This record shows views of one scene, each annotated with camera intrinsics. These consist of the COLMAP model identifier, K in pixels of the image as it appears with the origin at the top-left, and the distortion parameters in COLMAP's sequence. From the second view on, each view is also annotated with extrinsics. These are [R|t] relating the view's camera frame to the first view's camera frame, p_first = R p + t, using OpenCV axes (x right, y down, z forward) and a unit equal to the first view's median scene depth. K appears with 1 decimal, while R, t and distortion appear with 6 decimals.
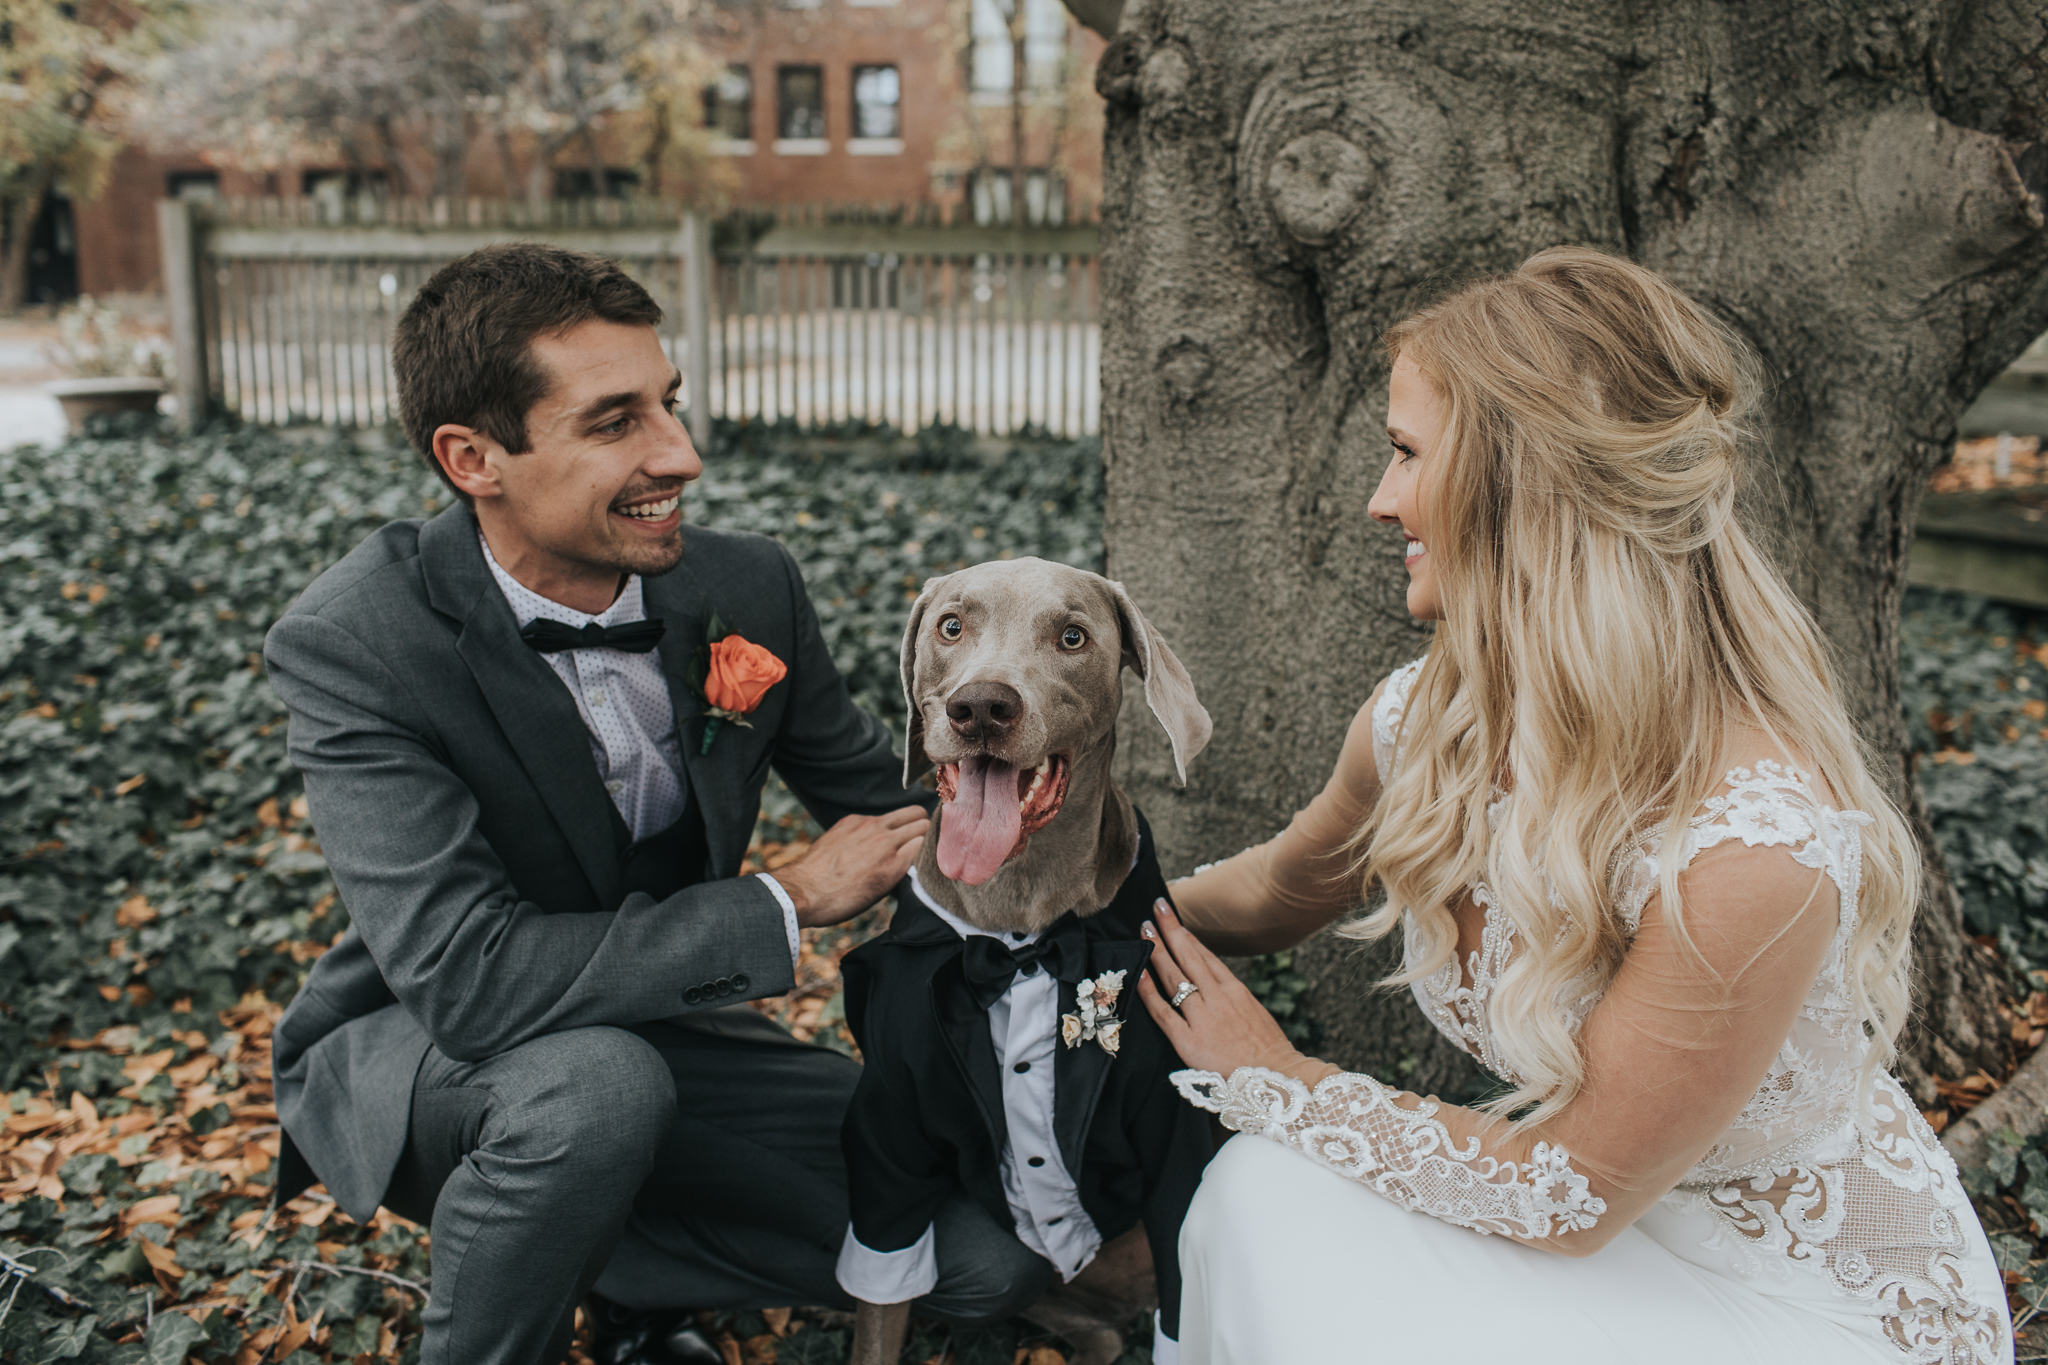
lens RADIAL K [[1971.7, 0, 1009.5], [0, 1971.7, 675.2], [0, 0, 1]] dist [0.010583, 0.009500]
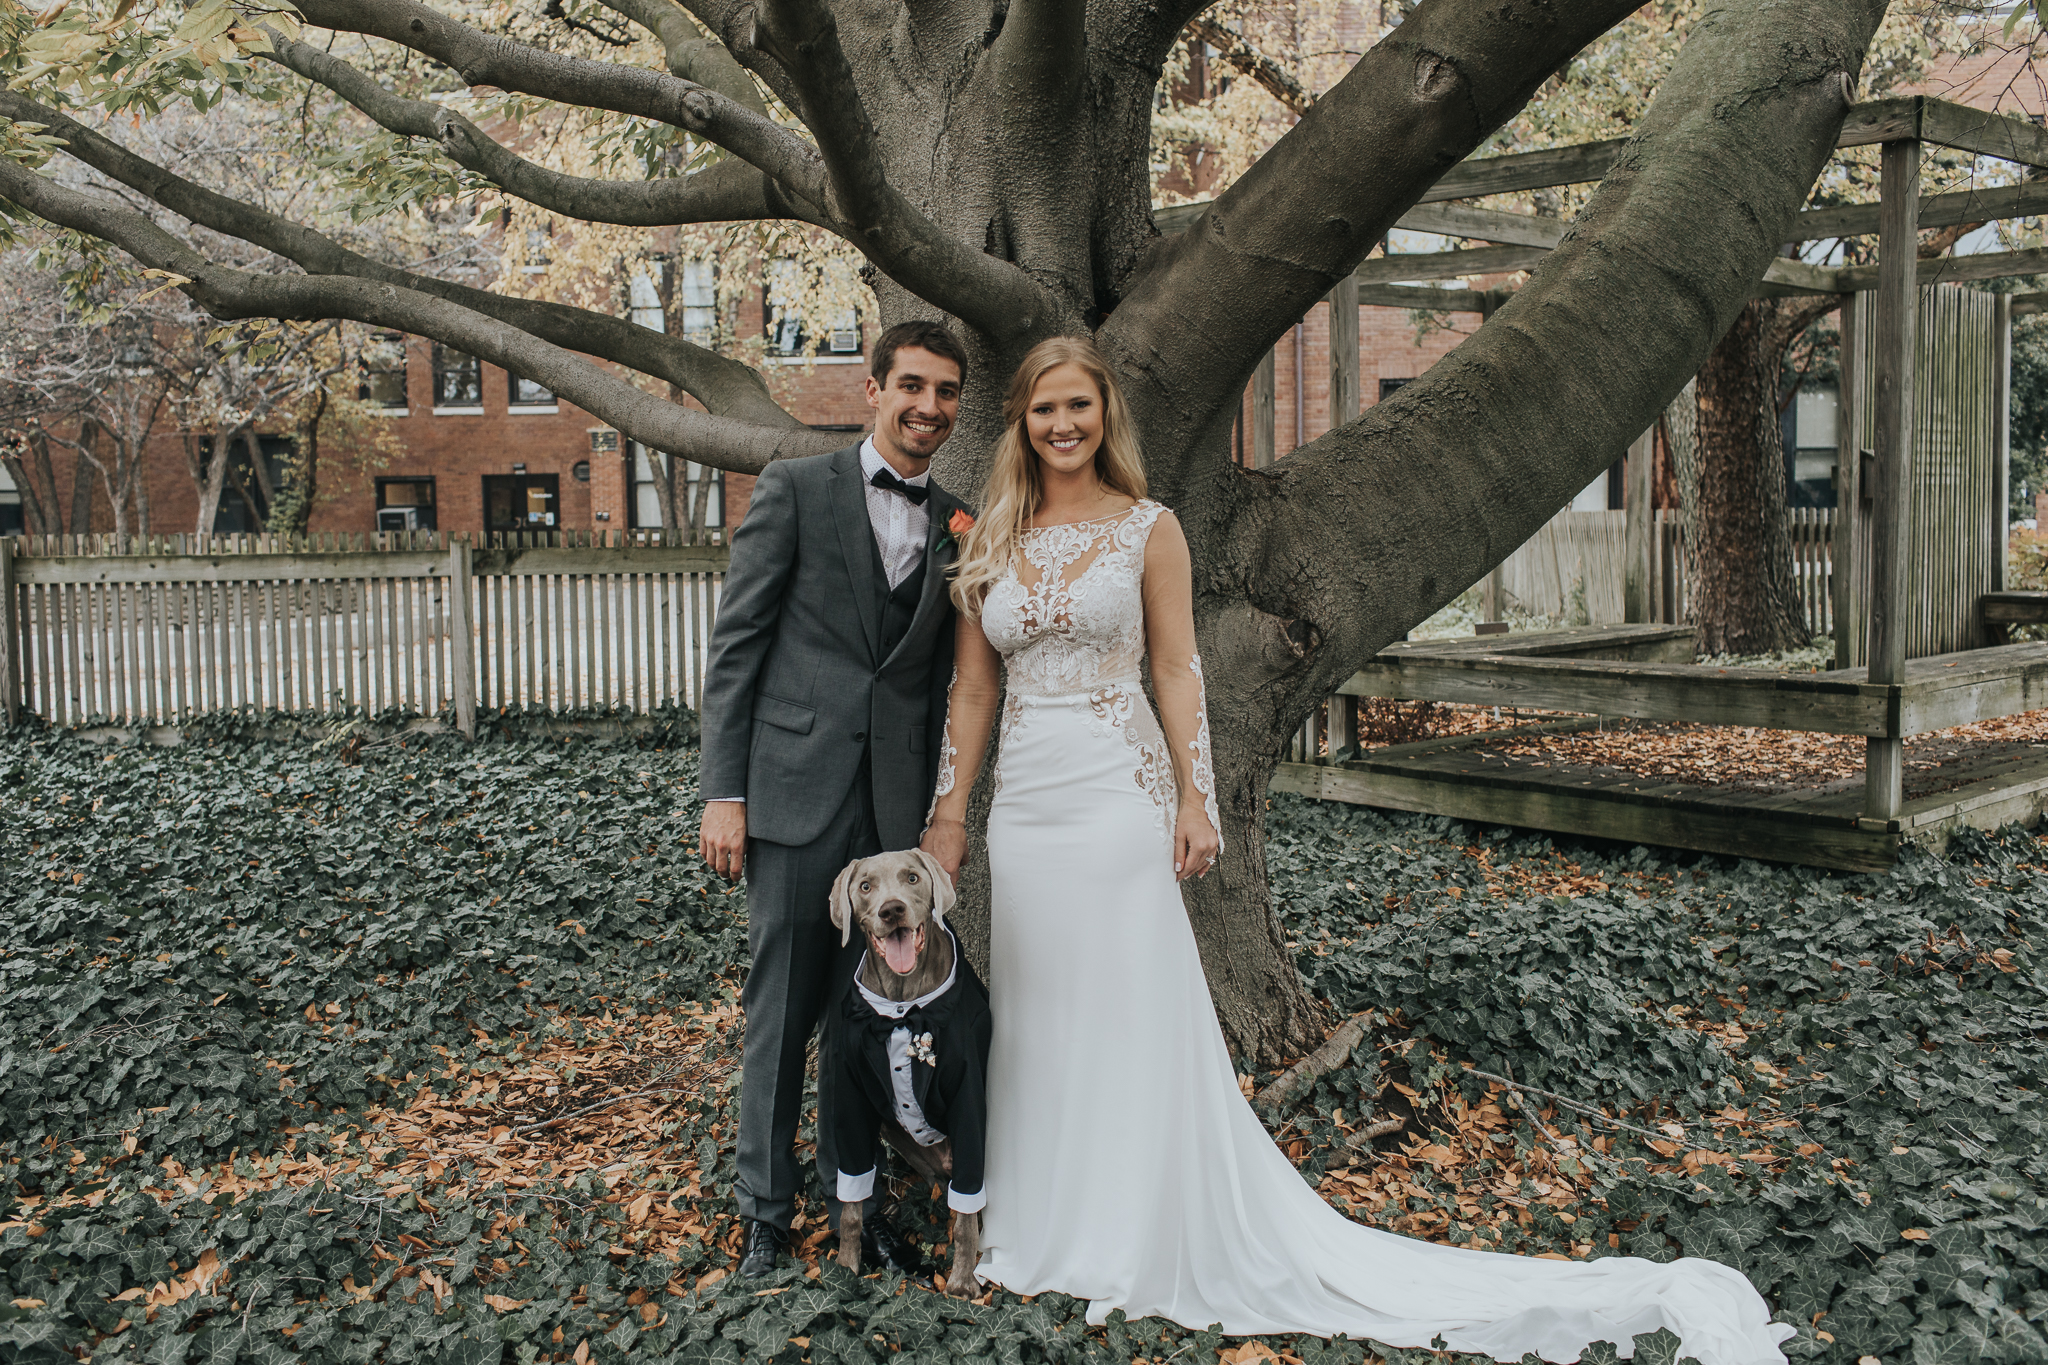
lens RADIAL K [[1971.7, 0, 1009.5], [0, 1971.7, 675.2], [0, 0, 1]] dist [0.010583, 0.009500]
pose [[0.985177, -0.031097, 0.168697, -0.053916], [0.051637, 0.991578, -0.118772, 0.011419], [-0.163583, 0.125723, 0.978486, -0.351963]]
